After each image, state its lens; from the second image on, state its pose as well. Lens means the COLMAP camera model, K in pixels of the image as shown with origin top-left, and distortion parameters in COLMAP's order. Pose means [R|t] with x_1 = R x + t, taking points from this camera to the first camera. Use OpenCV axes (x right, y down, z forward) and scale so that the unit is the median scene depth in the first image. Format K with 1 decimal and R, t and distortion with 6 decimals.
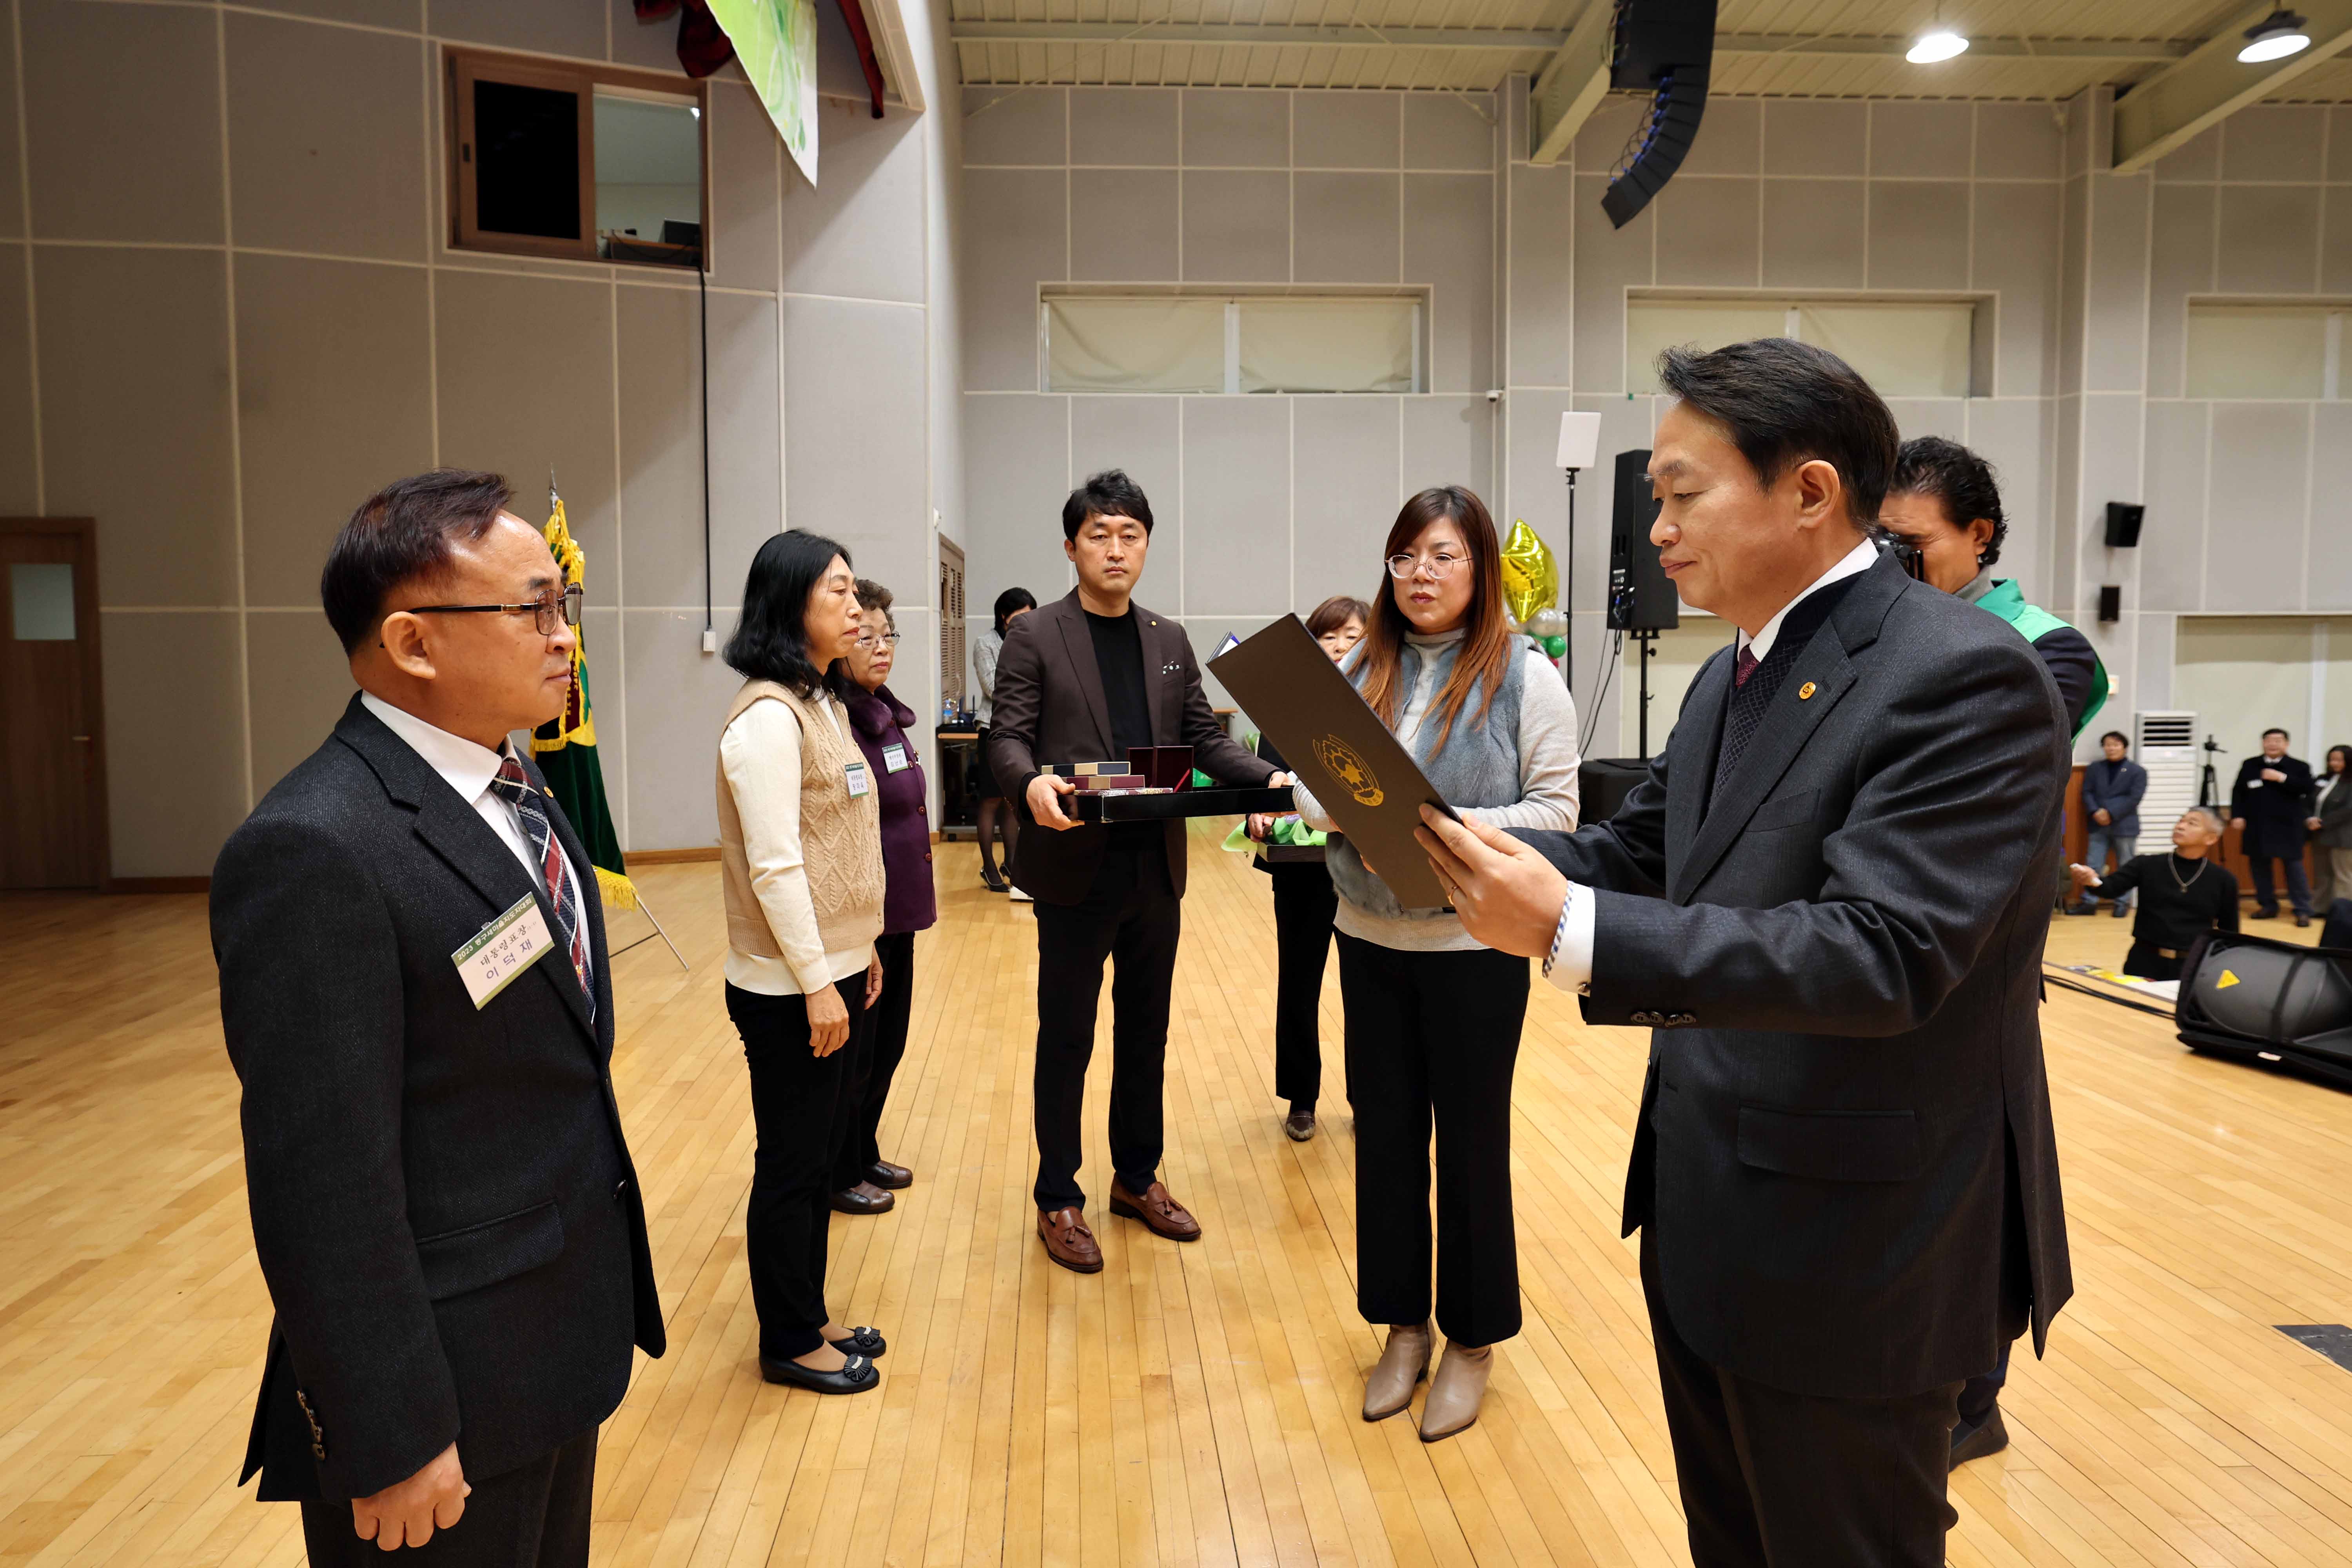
lens RADIAL K [[1420.5, 0, 1123.2], [0, 1420.5, 707.5], [0, 0, 1]] dist [-0.029554, 0.025615]
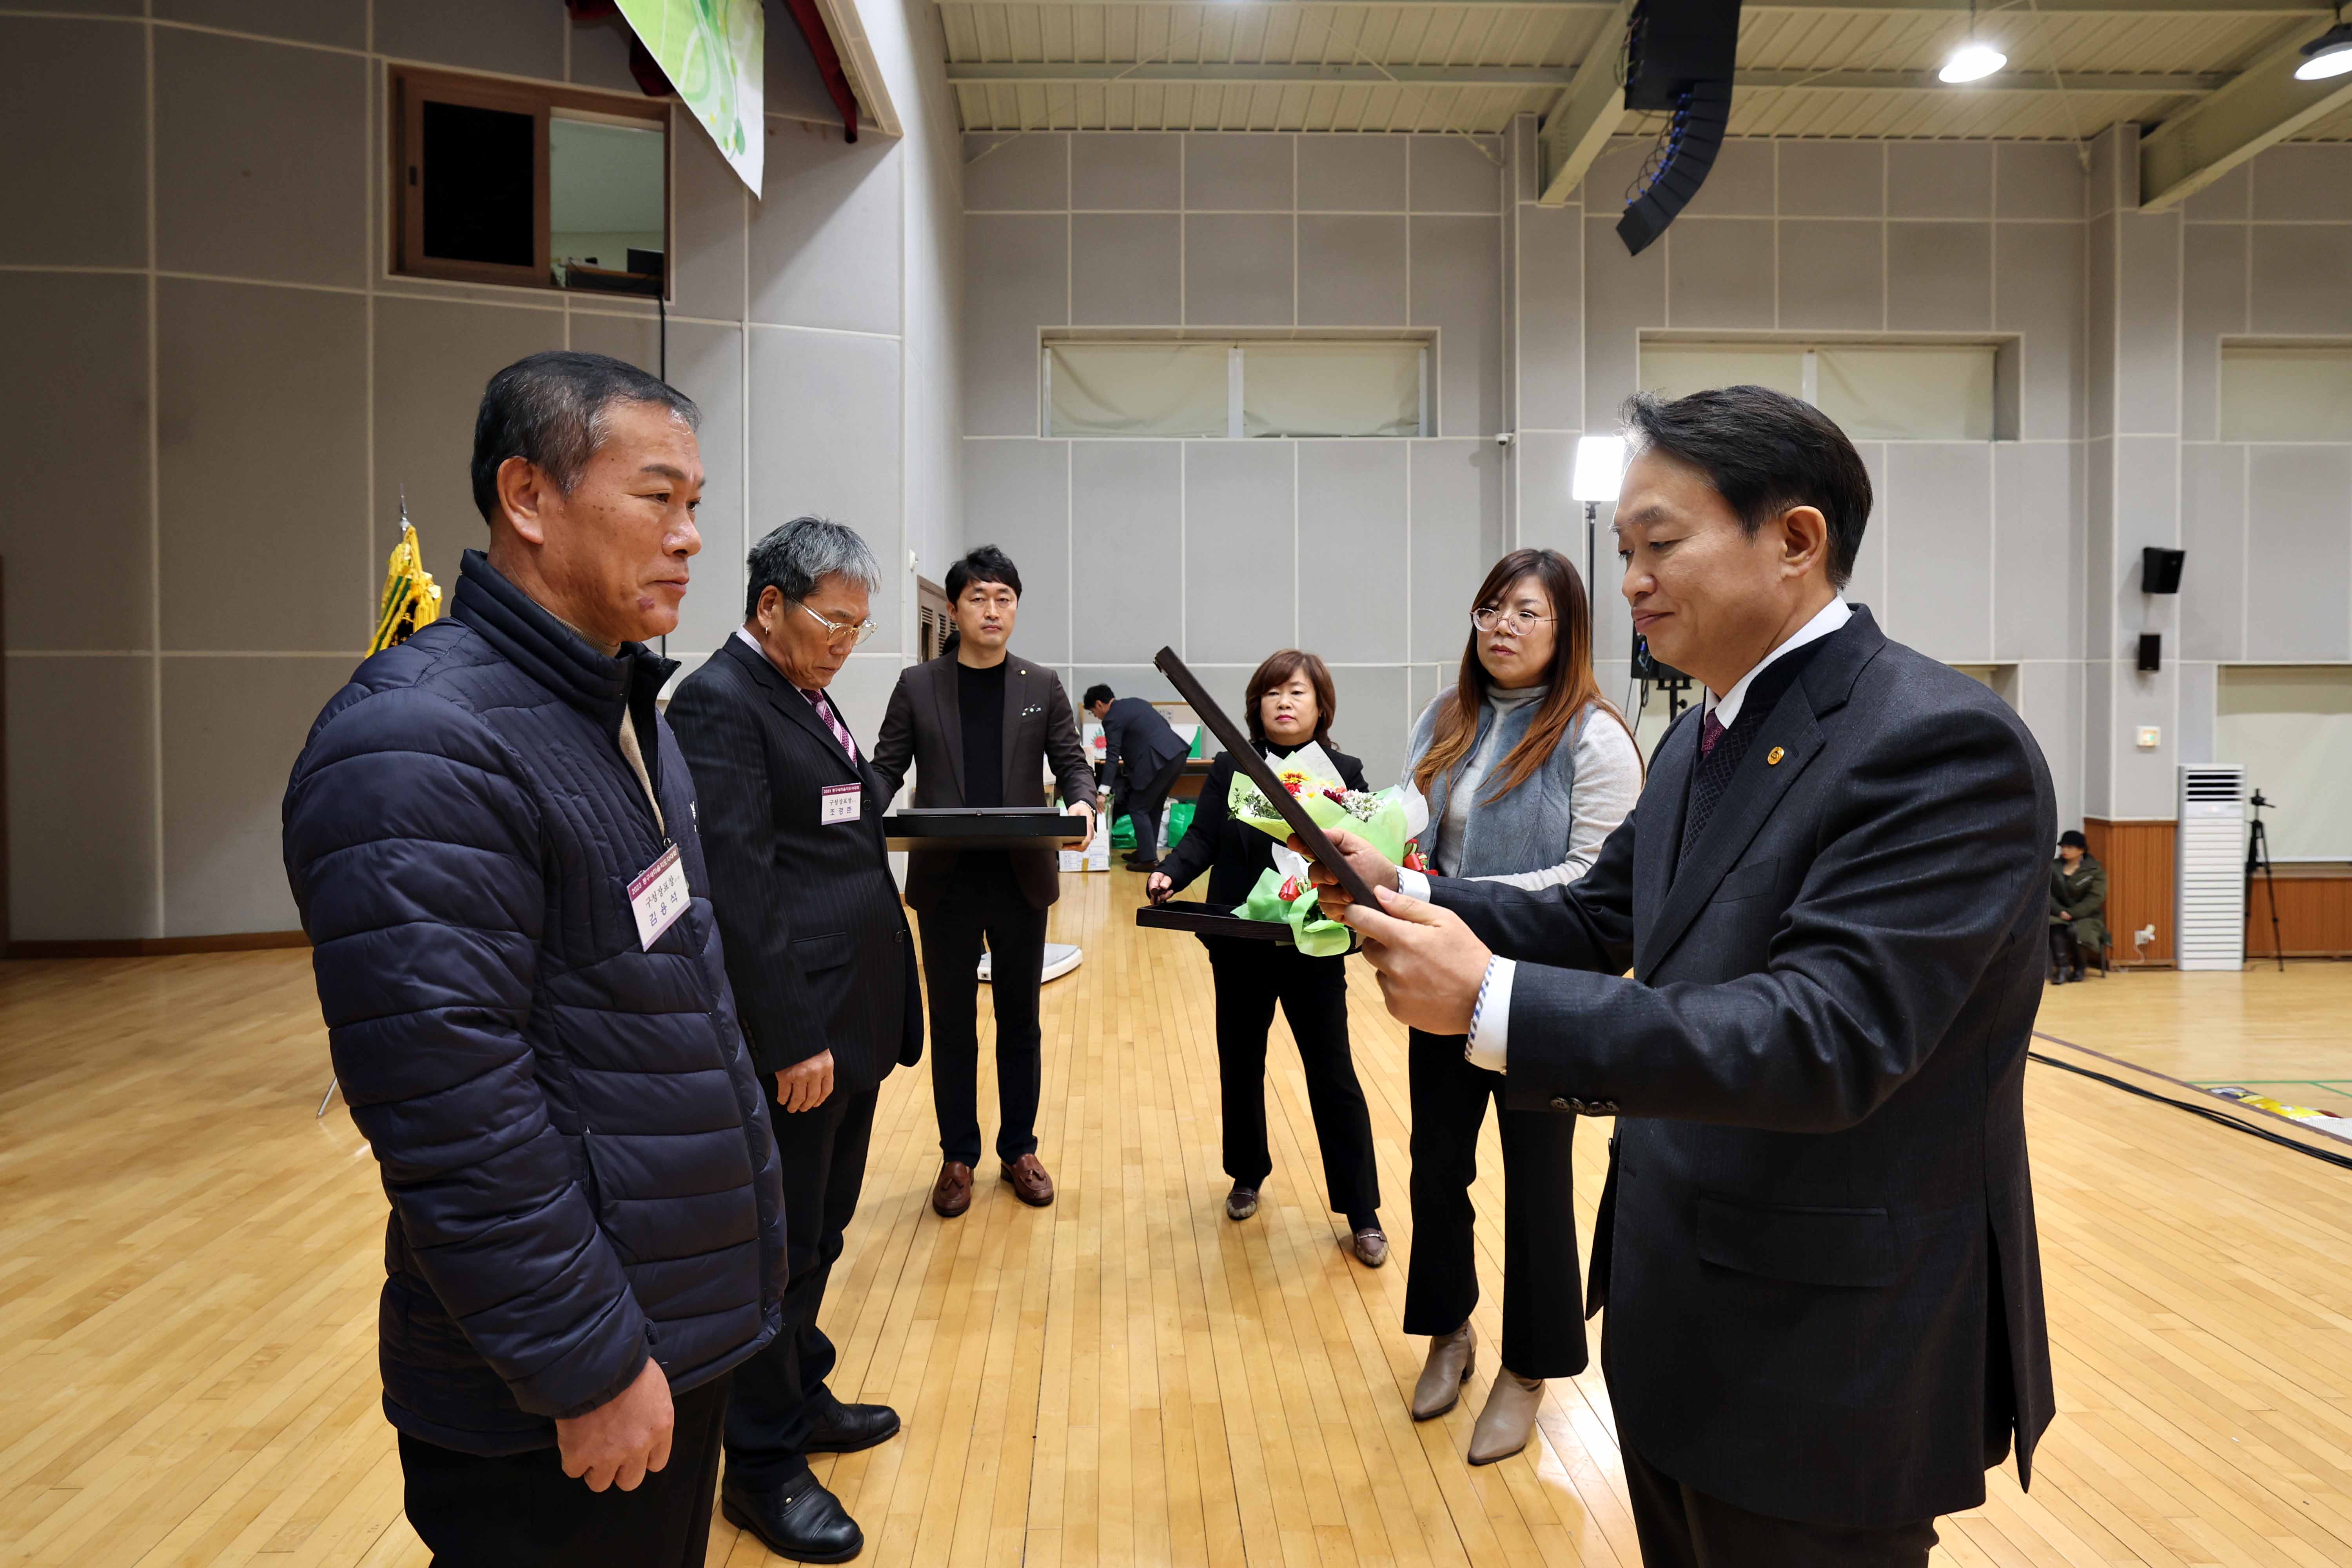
lens RADIAL K [[1285.7, 0, 1124.3], [0, 1285.7, 699.4], [0, 0, 1]] dist [-0.036255, 0.019977]
pose [[0.999478, 0.002818, -0.032182, 0.030361], [-0.004012, 0.999304, -0.037084, -0.007137], [0.032055, 0.037194, 0.998794, 0.121419]]
